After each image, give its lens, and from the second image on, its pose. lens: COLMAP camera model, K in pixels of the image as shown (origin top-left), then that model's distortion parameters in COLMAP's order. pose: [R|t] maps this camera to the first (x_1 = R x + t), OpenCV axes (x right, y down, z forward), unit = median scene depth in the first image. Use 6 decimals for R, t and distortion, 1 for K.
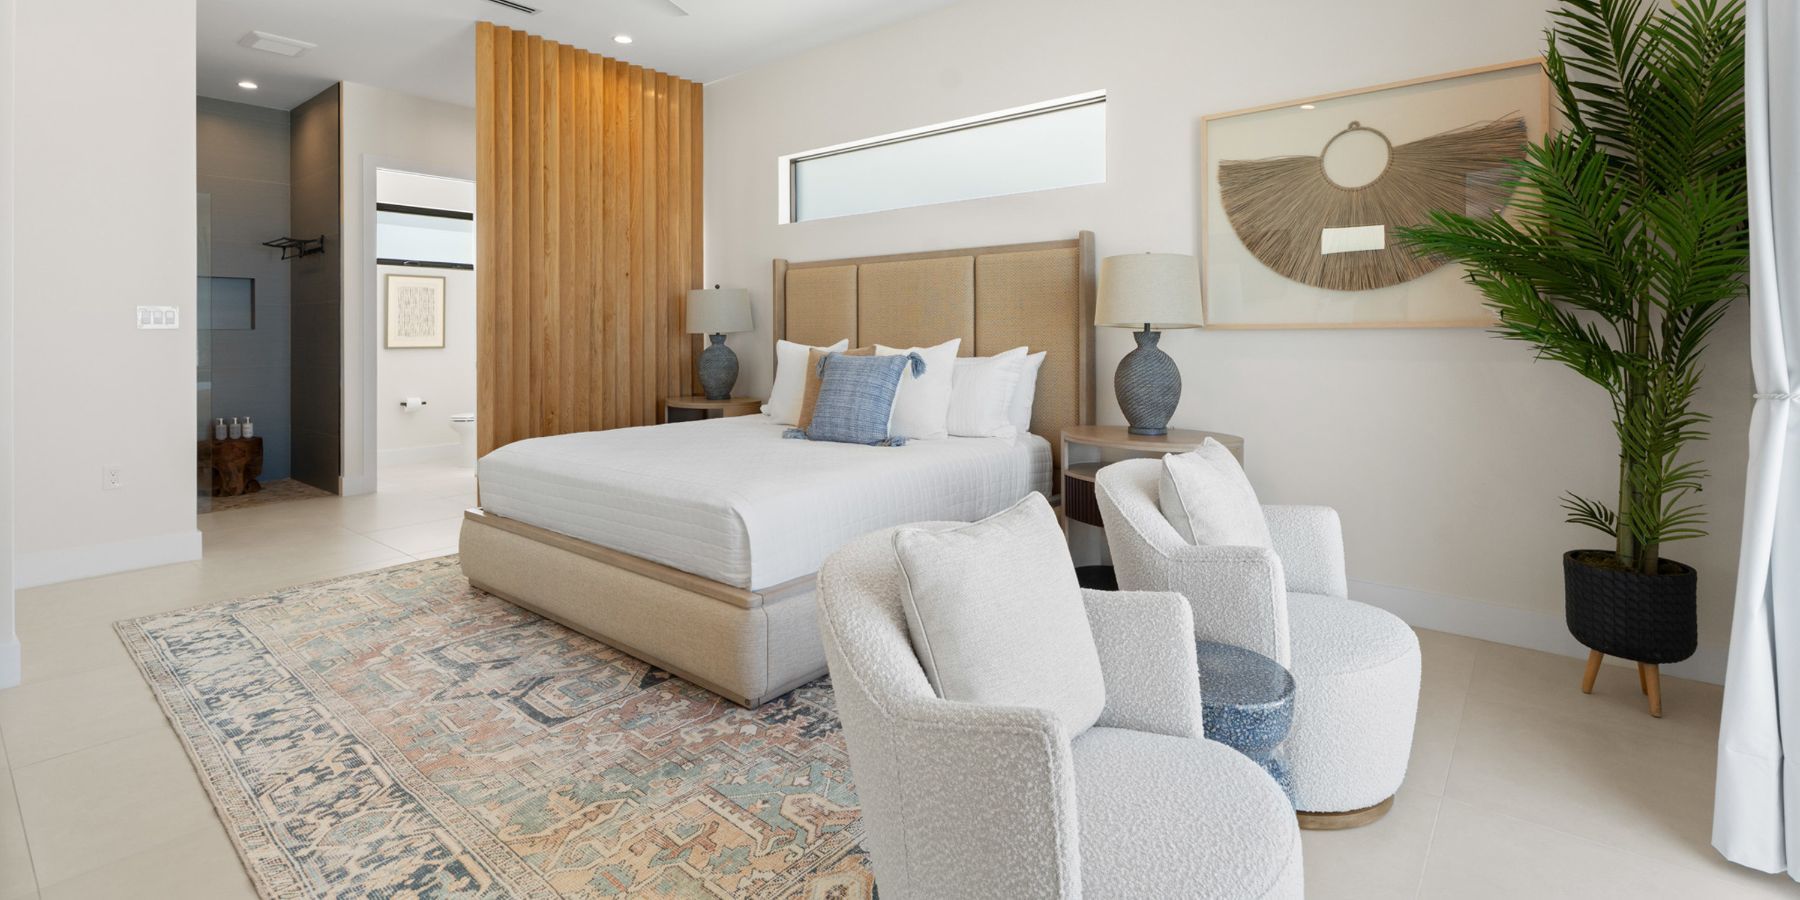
lens RADIAL K [[805.7, 0, 896.5], [0, 805.7, 334.9], [0, 0, 1]] dist [-0.000488, 0.000370]
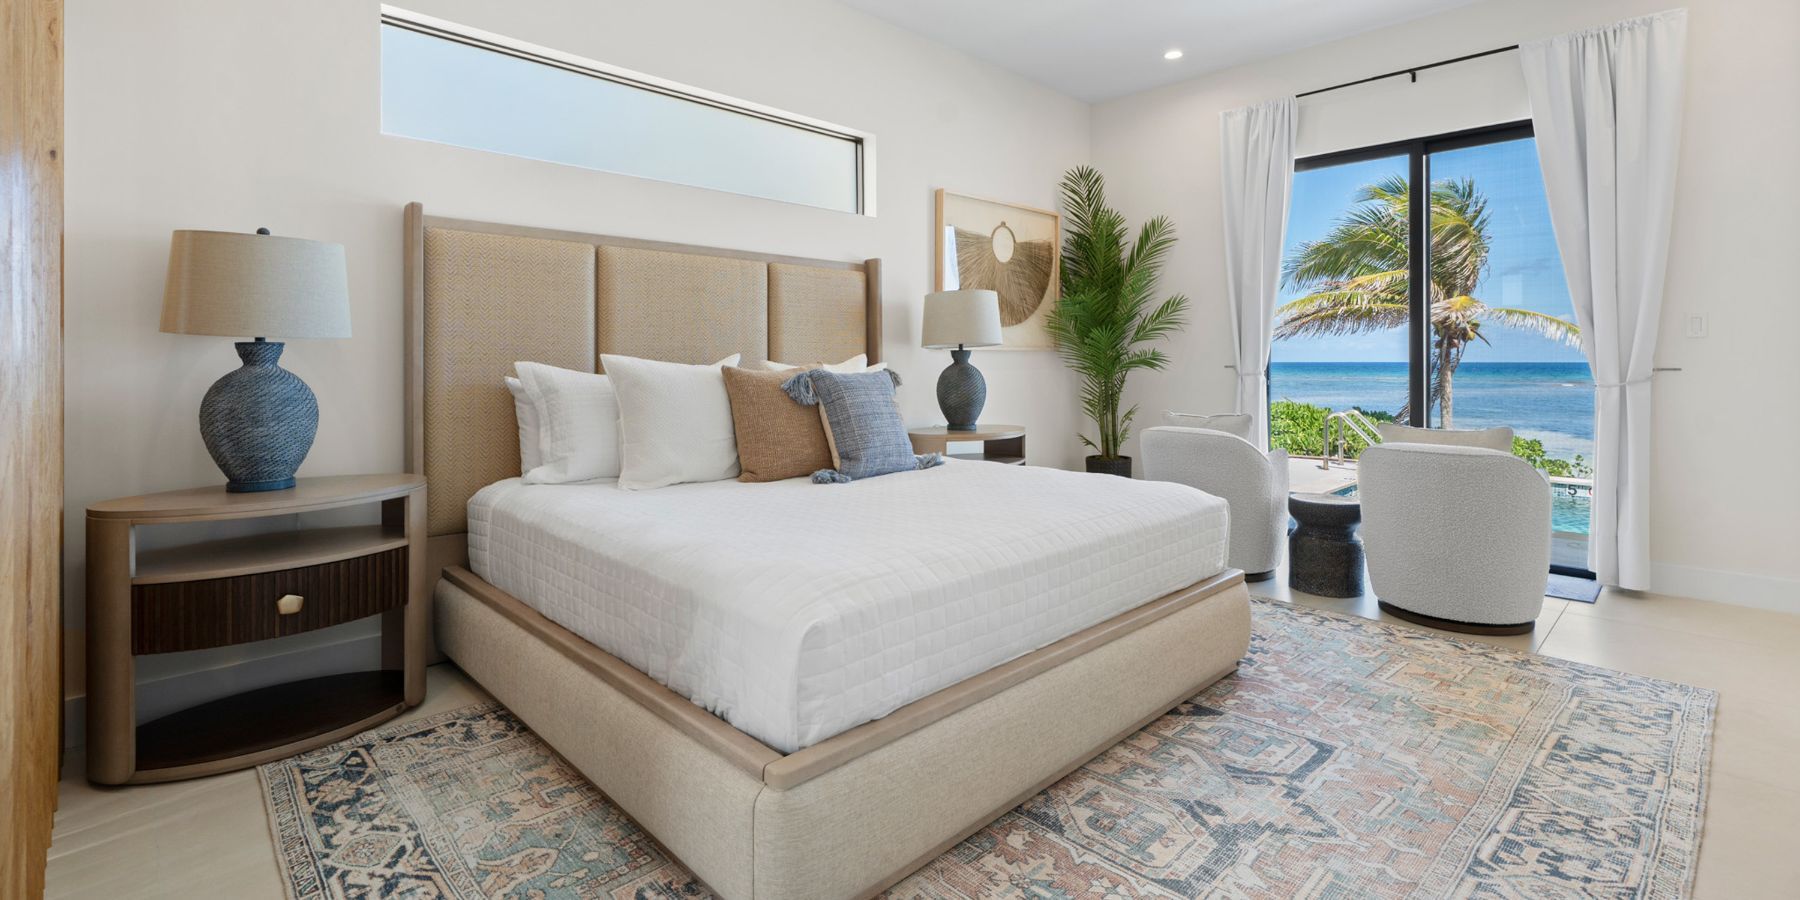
lens RADIAL K [[811.4, 0, 889.4], [0, 811.4, 371.2], [0, 0, 1]] dist [0.000419, 0.000770]
pose [[0.110842, -0.008806, 0.993799, -1.657424], [-0.001874, 0.999957, 0.009069, 0.029441], [-0.993836, -0.002868, 0.110821, 1.624371]]
